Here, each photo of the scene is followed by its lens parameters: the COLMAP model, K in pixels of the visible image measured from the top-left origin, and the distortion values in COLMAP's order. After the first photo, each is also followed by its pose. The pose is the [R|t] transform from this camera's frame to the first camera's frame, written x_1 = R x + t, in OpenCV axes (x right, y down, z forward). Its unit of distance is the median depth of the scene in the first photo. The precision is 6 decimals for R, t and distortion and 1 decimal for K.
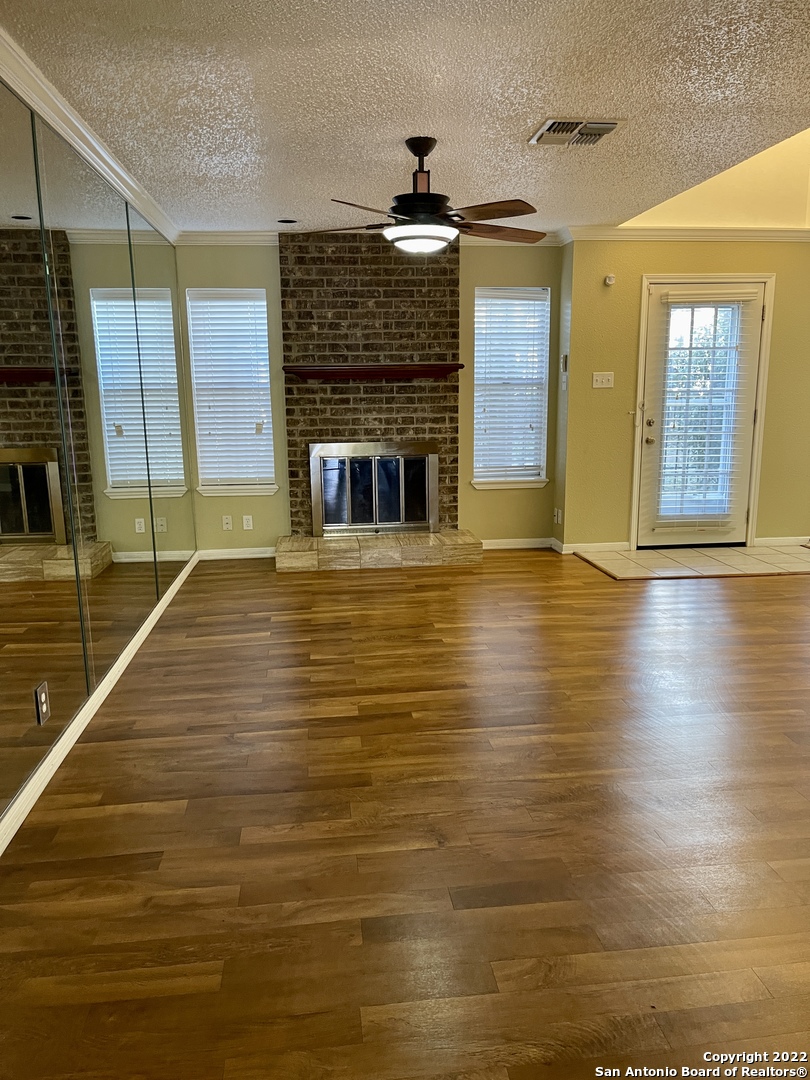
lens RADIAL K [[821.9, 0, 405.0], [0, 821.9, 540.0], [0, 0, 1]] dist [0.042457, -0.086692]
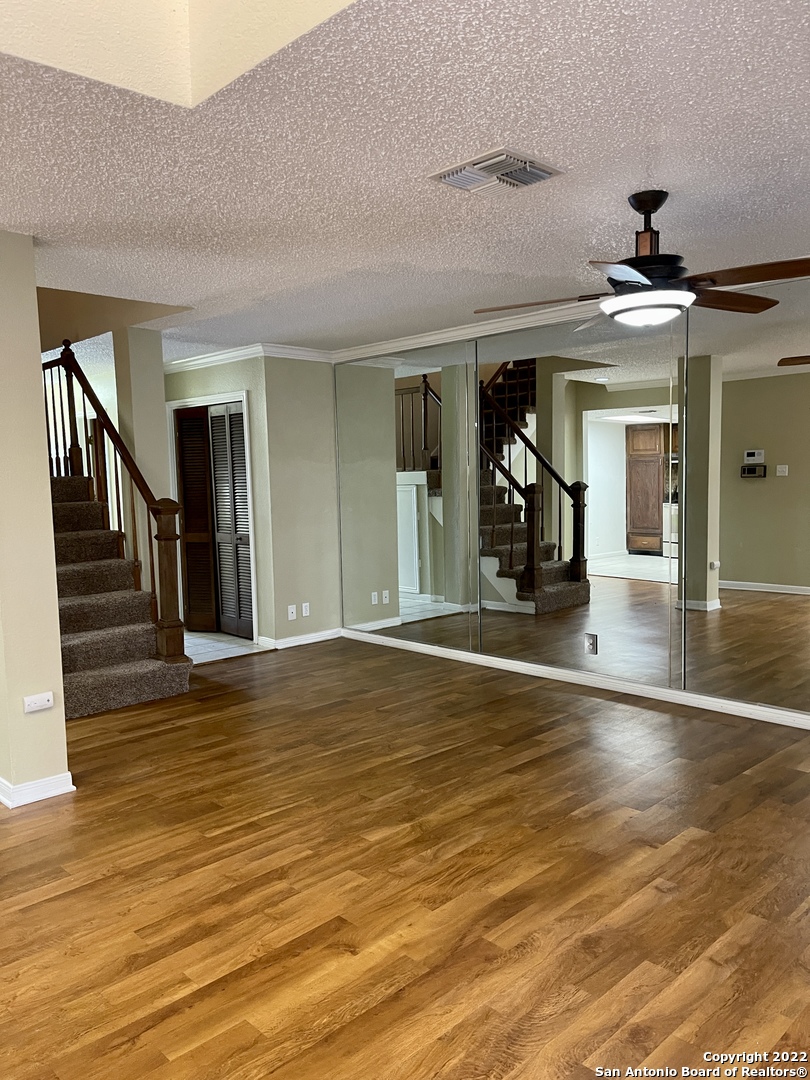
lens RADIAL K [[821.9, 0, 405.0], [0, 821.9, 540.0], [0, 0, 1]] dist [0.042457, -0.086692]
pose [[-0.788257, 0.086203, -0.609279, 0.741755], [-0.075880, 0.968965, 0.235264, -0.322318], [0.610650, 0.231680, -0.757252, 1.549927]]
